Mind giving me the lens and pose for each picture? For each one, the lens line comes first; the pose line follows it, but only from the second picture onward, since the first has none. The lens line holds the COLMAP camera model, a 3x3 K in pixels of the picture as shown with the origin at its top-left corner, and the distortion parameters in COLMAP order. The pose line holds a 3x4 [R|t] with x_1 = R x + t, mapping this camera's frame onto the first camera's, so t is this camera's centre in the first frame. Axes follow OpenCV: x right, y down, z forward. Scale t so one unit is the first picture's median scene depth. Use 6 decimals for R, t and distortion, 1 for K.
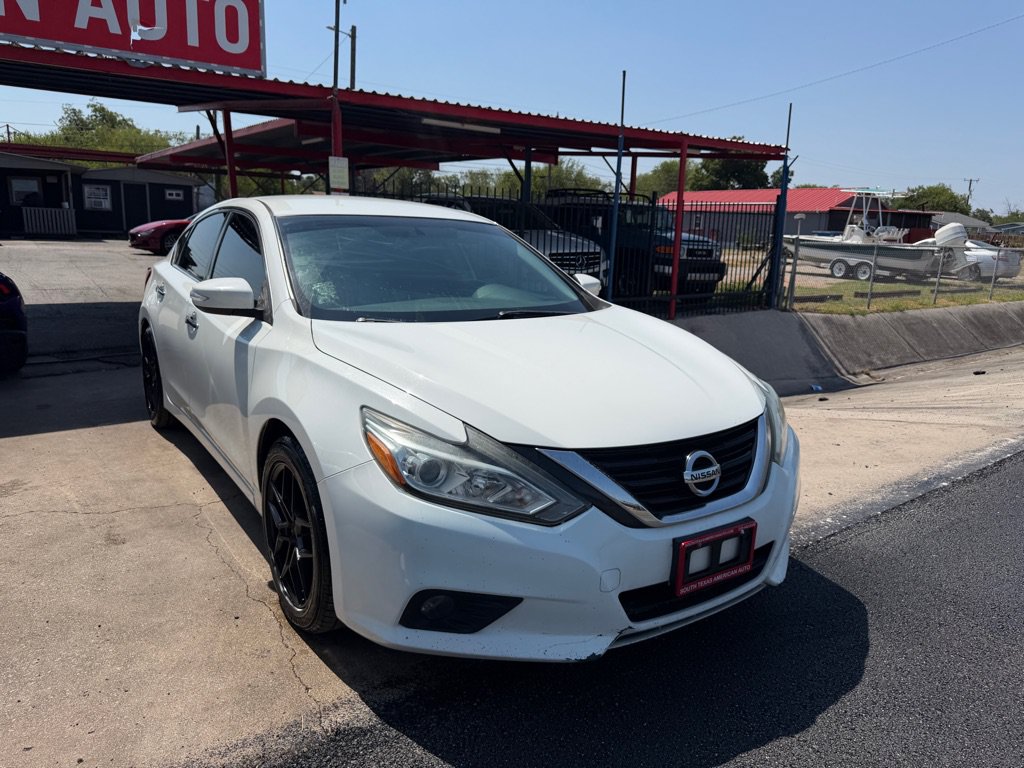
lens RADIAL K [[718.9, 0, 514.4], [0, 718.9, 374.5], [0, 0, 1]] dist [0.002548, -0.009530]
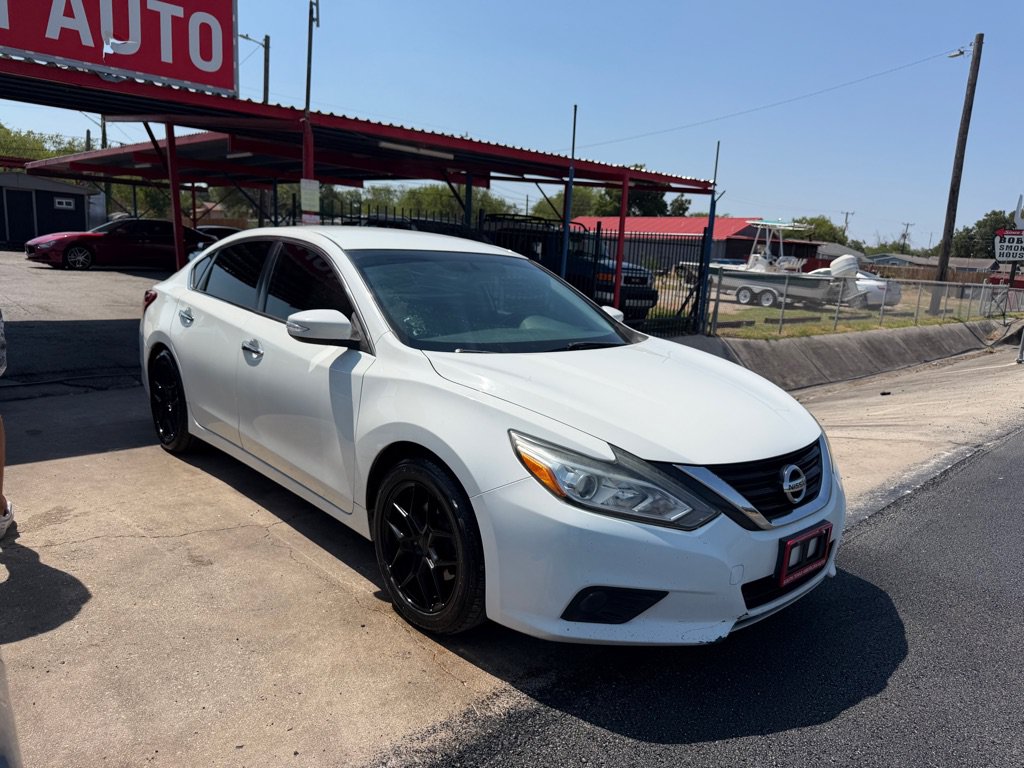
lens RADIAL K [[716.1, 0, 512.6], [0, 716.1, 401.7], [0, 0, 1]] dist [0.021482, -0.030375]
pose [[0.990722, -0.003781, 0.135849, -0.121329], [0.002355, 0.999940, 0.010658, -0.004510], [-0.135881, -0.010239, 0.990672, -0.039922]]
